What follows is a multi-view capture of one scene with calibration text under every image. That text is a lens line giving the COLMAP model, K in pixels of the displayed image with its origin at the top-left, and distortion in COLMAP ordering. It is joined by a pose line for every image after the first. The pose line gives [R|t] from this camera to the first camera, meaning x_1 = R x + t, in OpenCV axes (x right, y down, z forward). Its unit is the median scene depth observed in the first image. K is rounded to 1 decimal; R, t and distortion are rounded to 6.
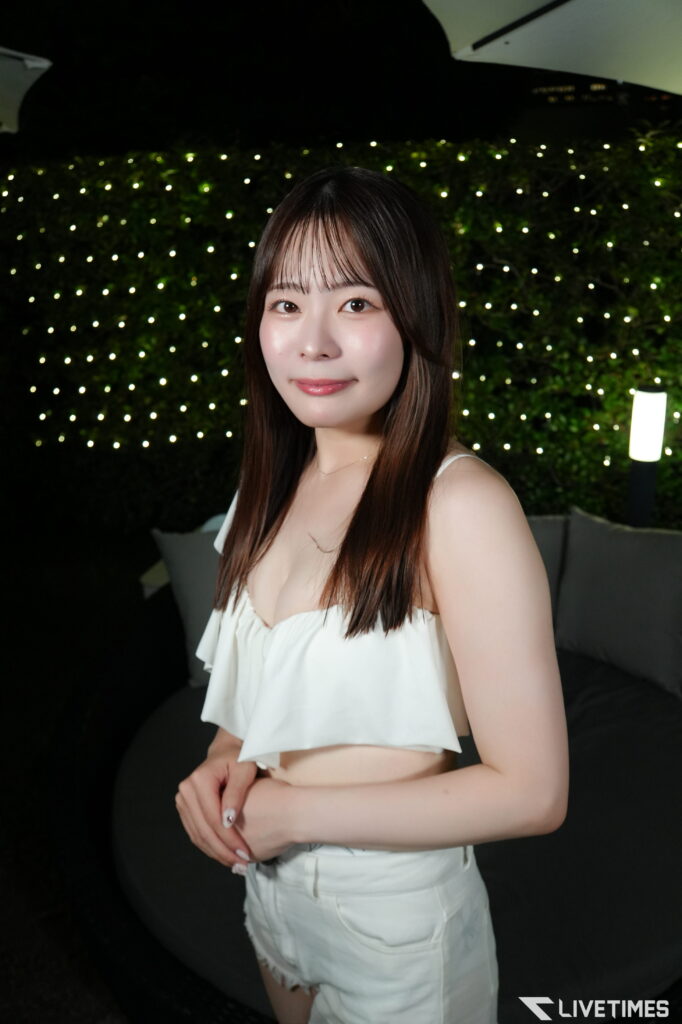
lens RADIAL K [[815.1, 0, 335.5], [0, 815.1, 511.3], [0, 0, 1]] dist [-0.147297, 0.070994]
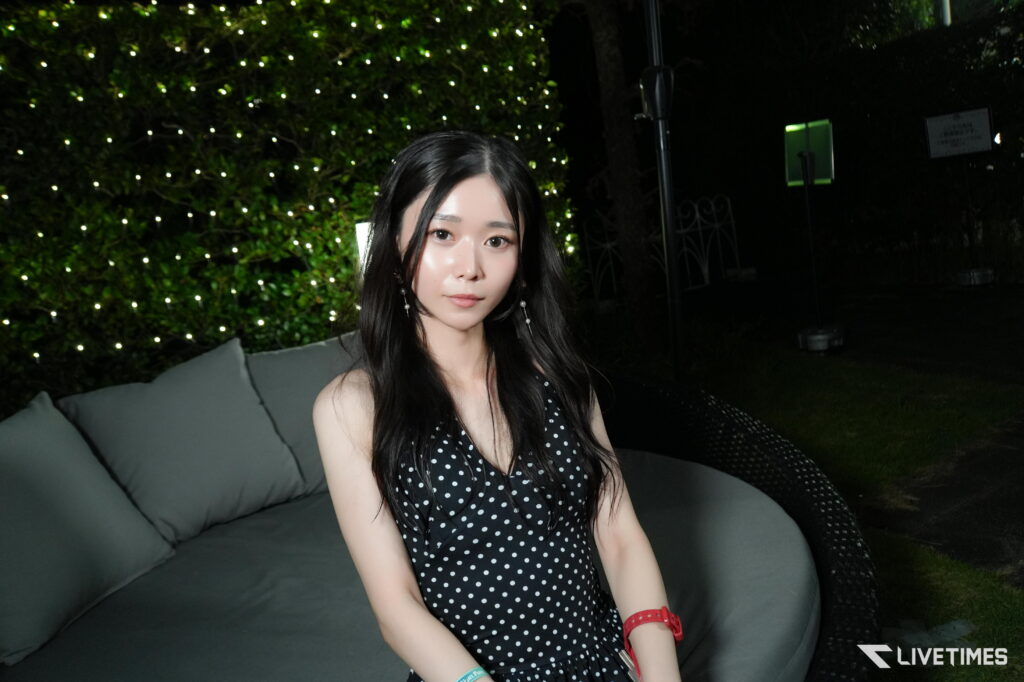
lens RADIAL K [[830.6, 0, 500.2], [0, 830.6, 349.8], [0, 0, 1]] dist [-0.156989, 0.091524]
pose [[0.698947, -0.196077, 0.687770, -0.204144], [0.332915, 0.940337, -0.070244, 0.110845], [-0.632962, 0.278066, 0.722522, 0.179545]]
